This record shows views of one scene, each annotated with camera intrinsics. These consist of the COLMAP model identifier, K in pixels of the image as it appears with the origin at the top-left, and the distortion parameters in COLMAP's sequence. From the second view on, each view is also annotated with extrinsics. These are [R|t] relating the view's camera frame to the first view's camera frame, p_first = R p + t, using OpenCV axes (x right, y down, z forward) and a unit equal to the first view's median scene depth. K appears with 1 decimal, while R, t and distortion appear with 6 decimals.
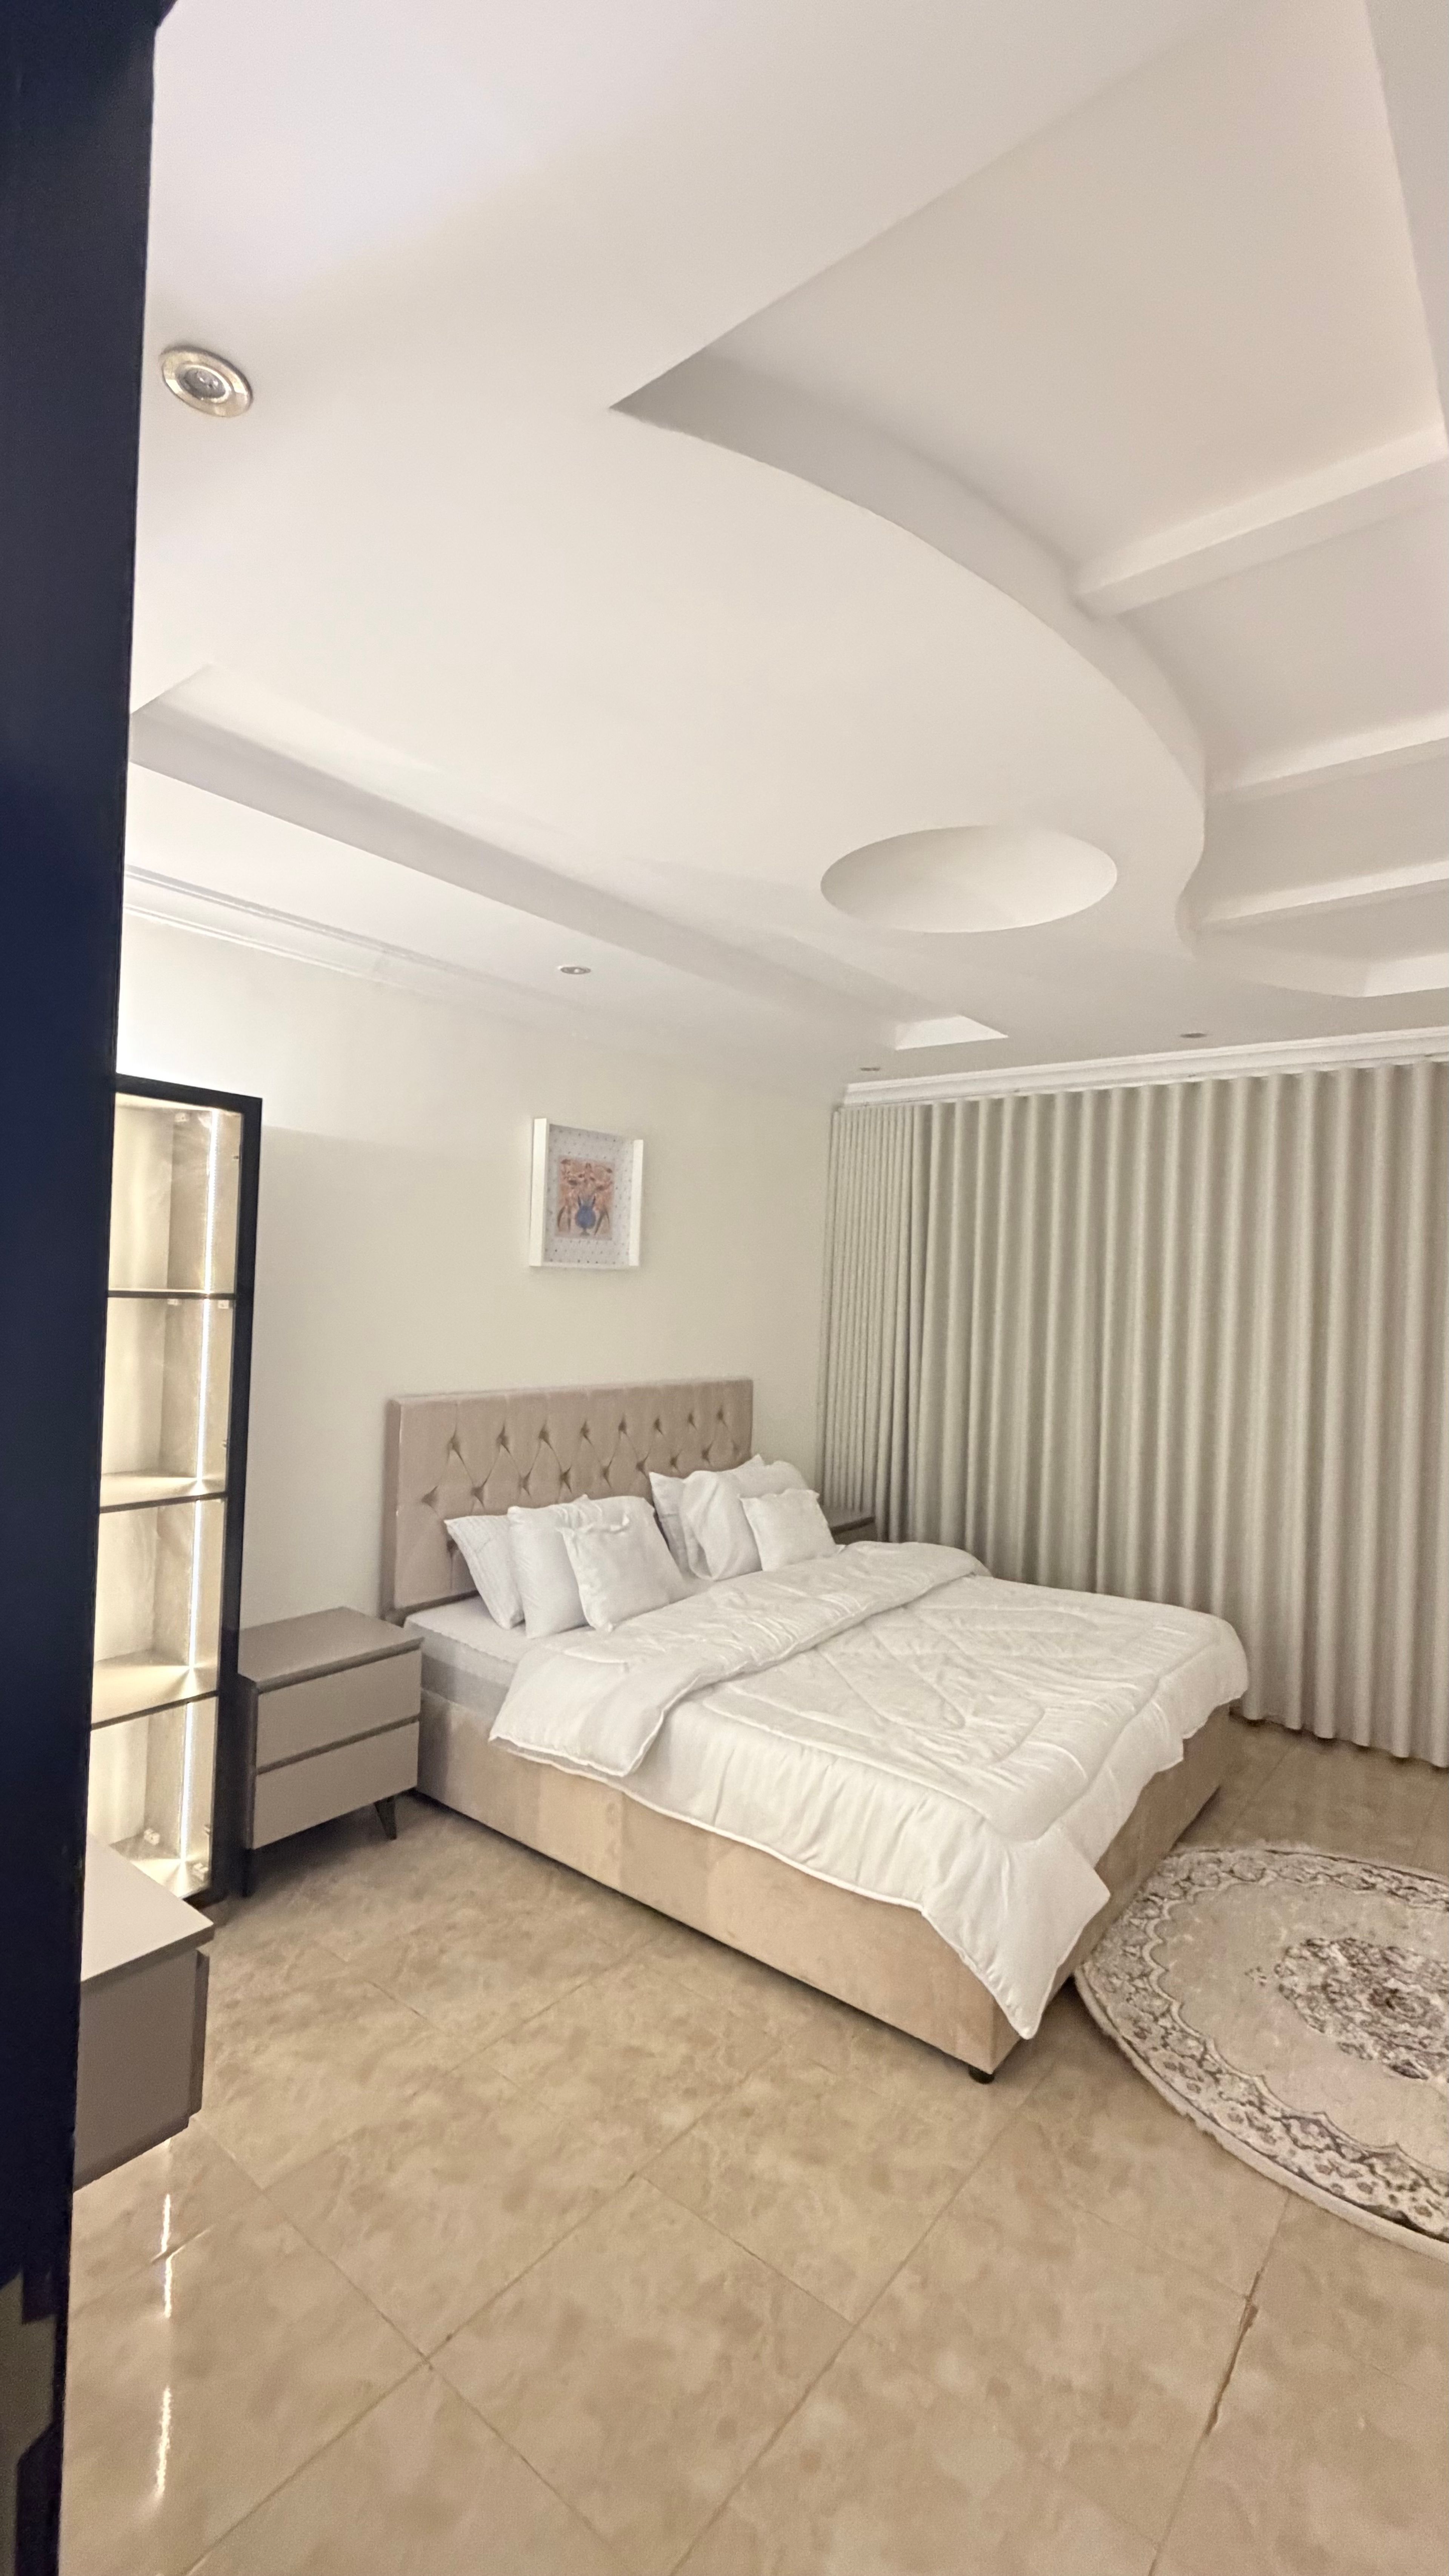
lens RADIAL K [[1099.2, 0, 730.3], [0, 1099.2, 1287.7], [0, 0, 1]] dist [0.001366, 0.000846]
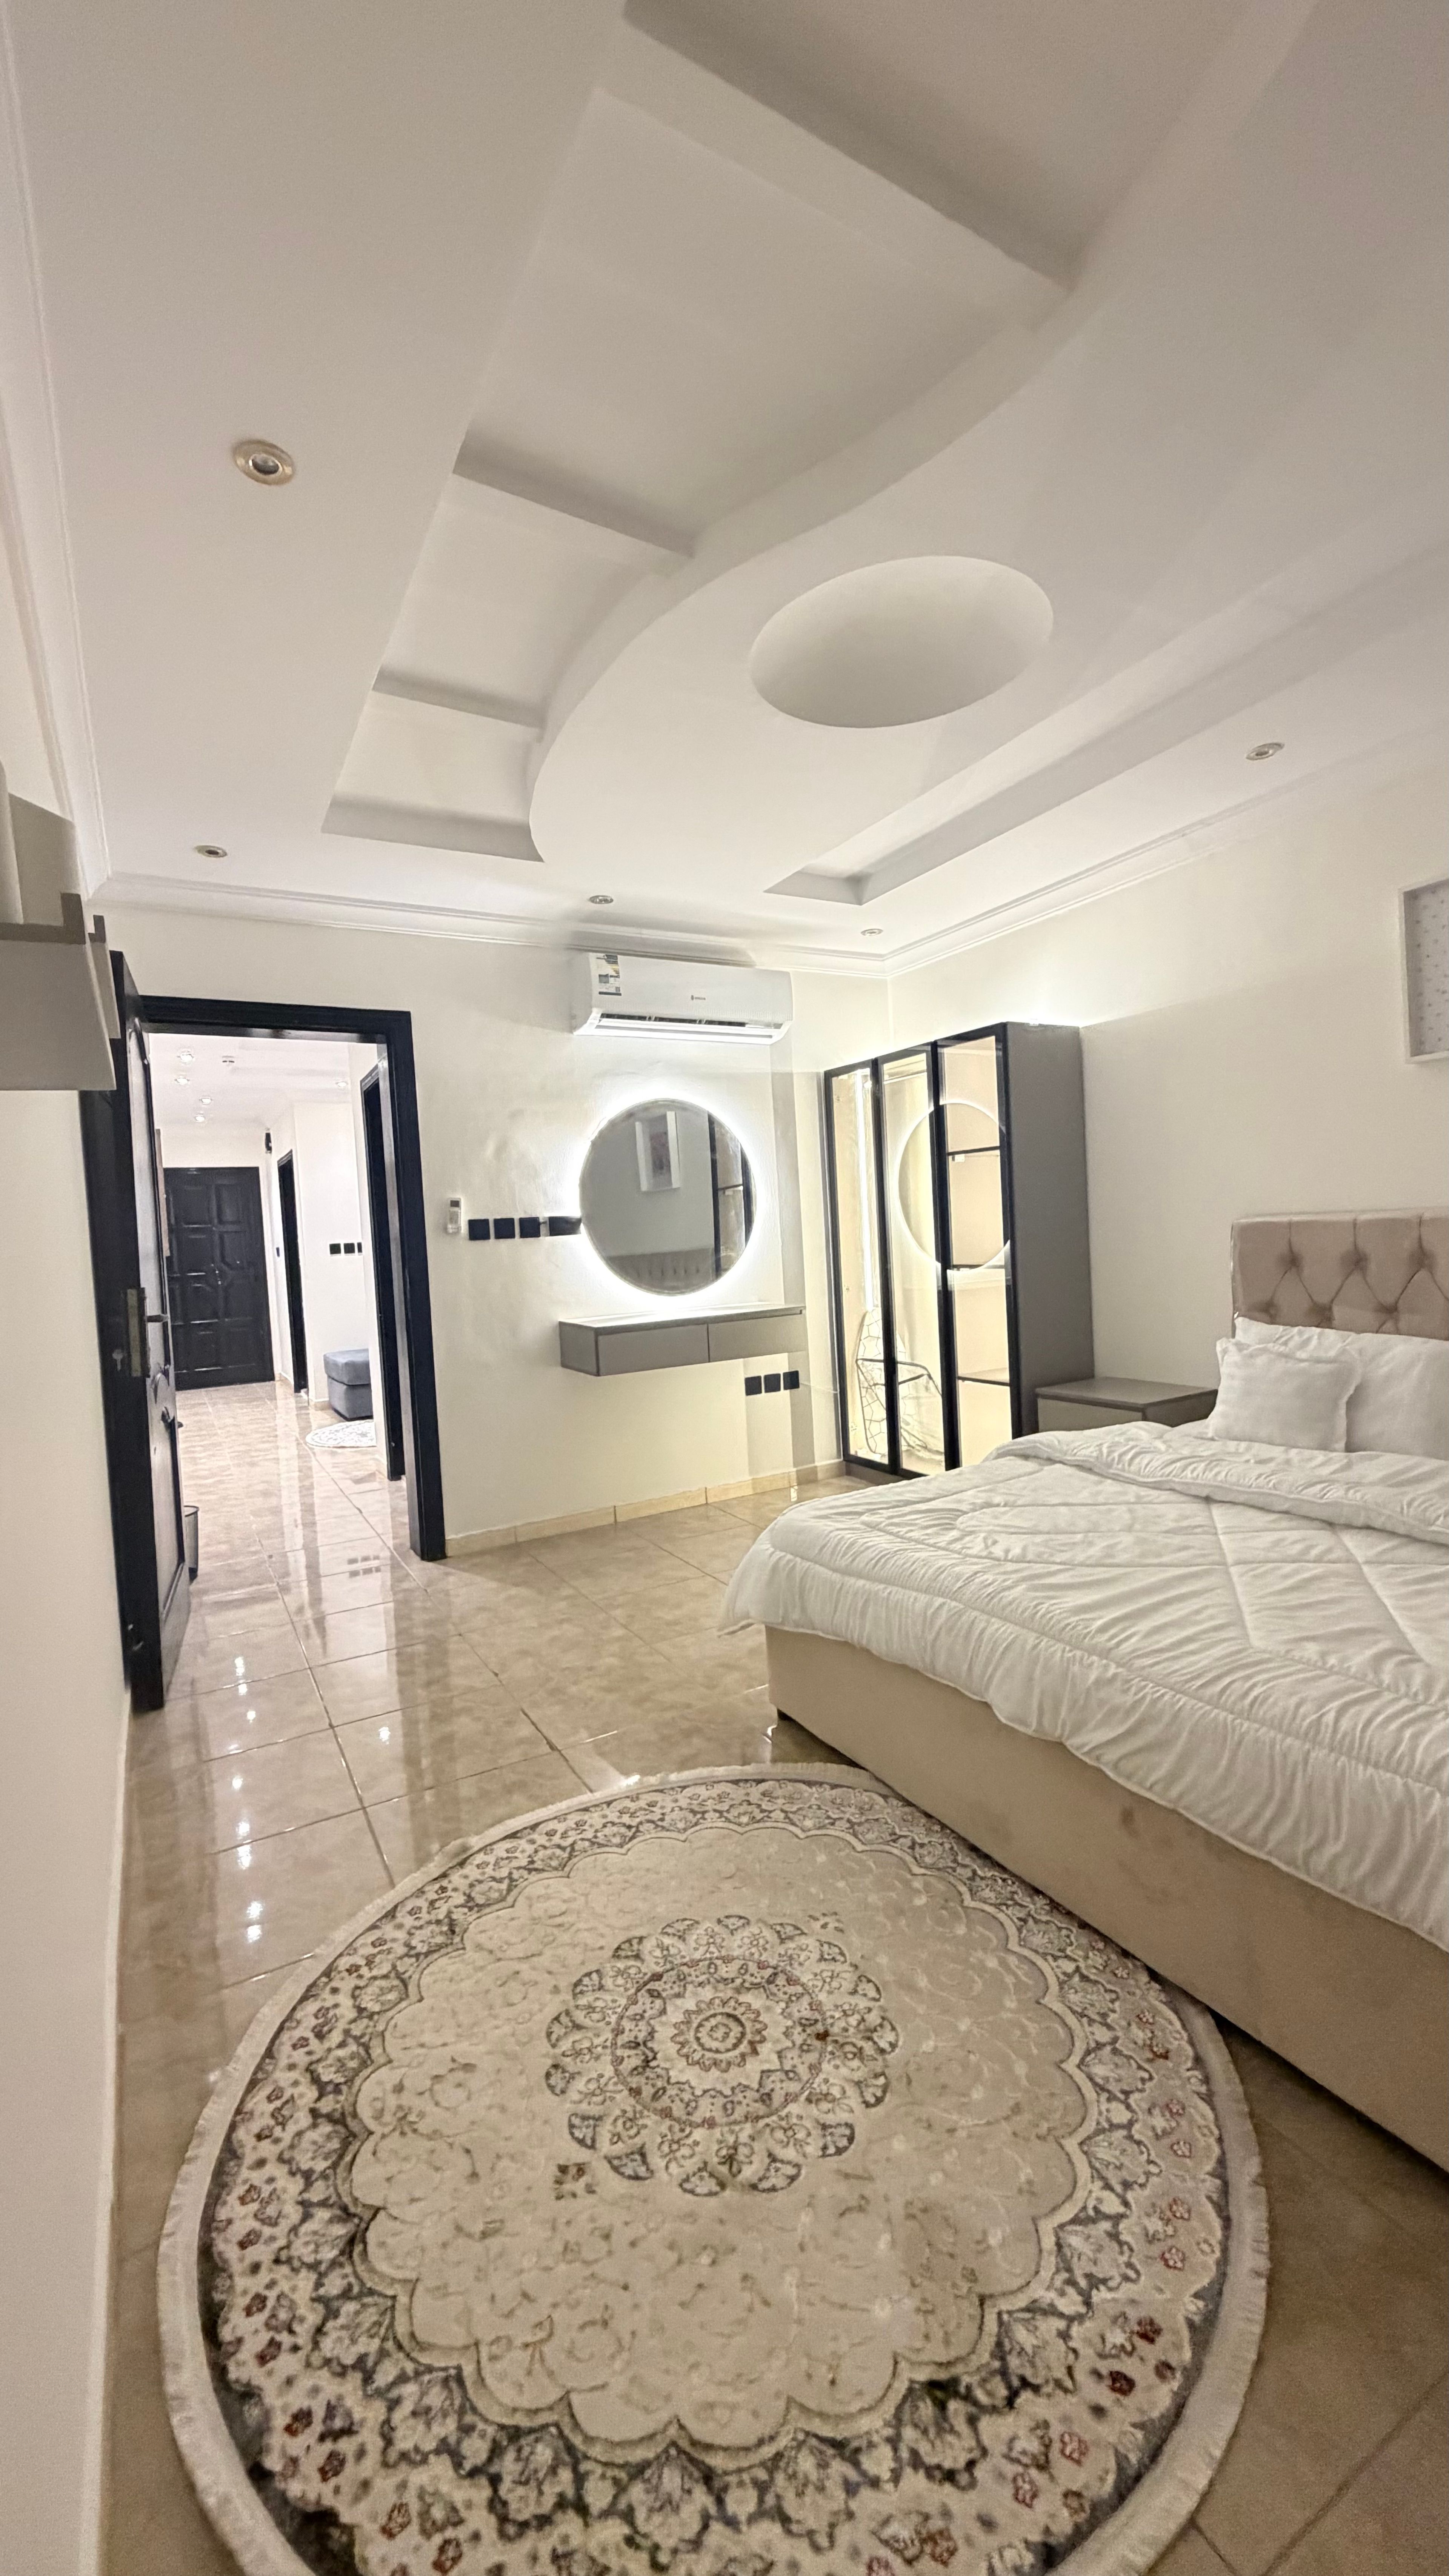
lens RADIAL K [[1015.2, 0, 725.2], [0, 1015.2, 1276.0], [0, 0, 1]] dist [-0.000578, -0.000073]
pose [[-0.377163, 0.021205, -0.925904, 1.016327], [0.041288, 0.999129, 0.006064, 0.157511], [0.925226, -0.035941, -0.377709, 1.073987]]
